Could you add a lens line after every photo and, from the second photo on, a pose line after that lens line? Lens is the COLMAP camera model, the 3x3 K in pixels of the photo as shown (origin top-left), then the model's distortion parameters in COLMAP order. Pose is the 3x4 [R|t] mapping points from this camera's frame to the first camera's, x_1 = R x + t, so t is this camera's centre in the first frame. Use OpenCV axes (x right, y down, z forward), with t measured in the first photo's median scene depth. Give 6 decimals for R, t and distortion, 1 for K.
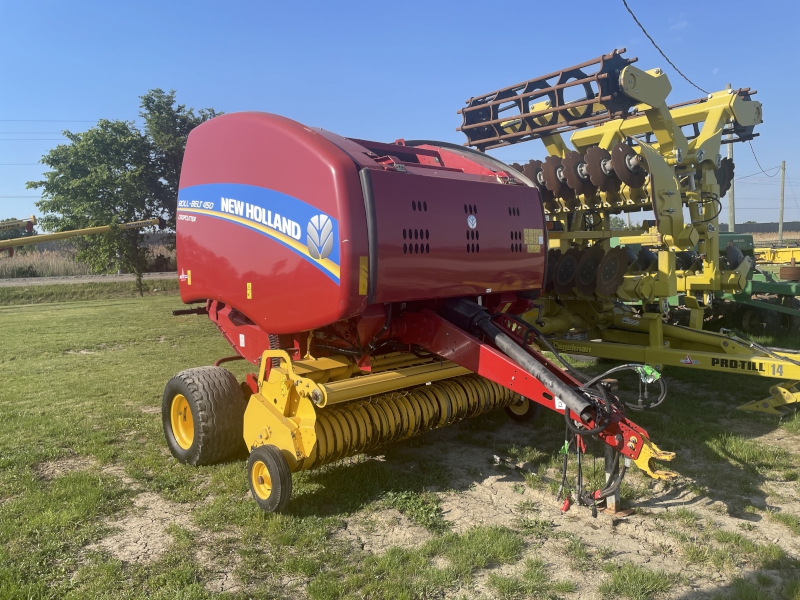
lens RADIAL K [[607.1, 0, 403.8], [0, 607.1, 301.5], [0, 0, 1]] dist [0.023764, -0.020690]
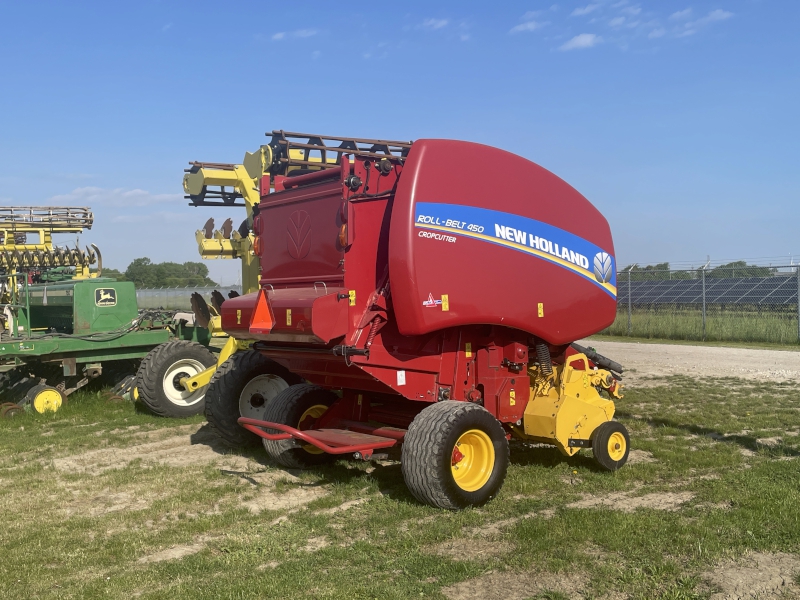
lens RADIAL K [[858.9, 0, 400.4], [0, 858.9, 301.9], [0, 0, 1]] dist [0.021590, 0.000000]
pose [[0.098887, 0.015092, 0.994984, -2.055696], [0.096614, 0.995016, -0.024694, -0.020124], [-0.990397, 0.098571, 0.096936, 1.194800]]
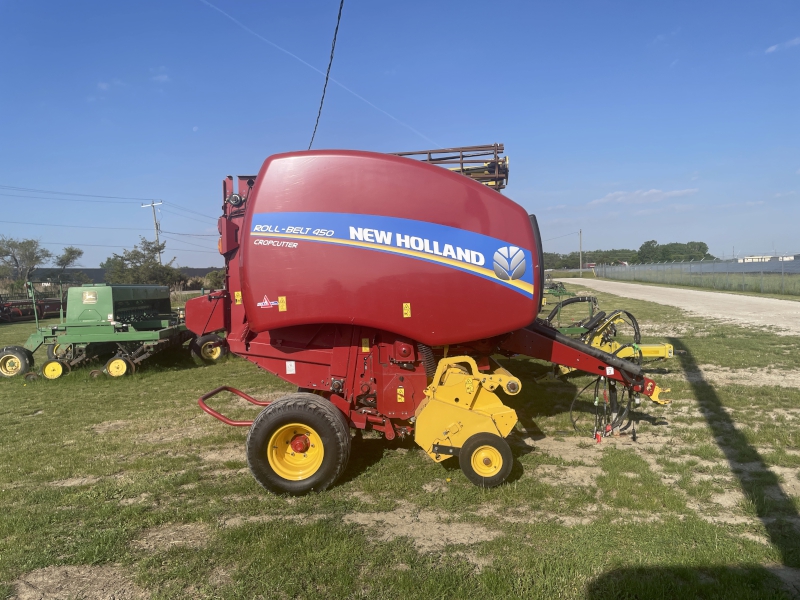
lens RADIAL K [[607.1, 0, 397.4], [0, 607.1, 298.1], [0, 0, 1]] dist [0.023764, -0.020690]
pose [[0.713242, -0.018538, 0.700672, -1.147988], [0.069629, 0.996579, -0.044511, 0.009556], [-0.697450, 0.080534, 0.712093, 0.220639]]
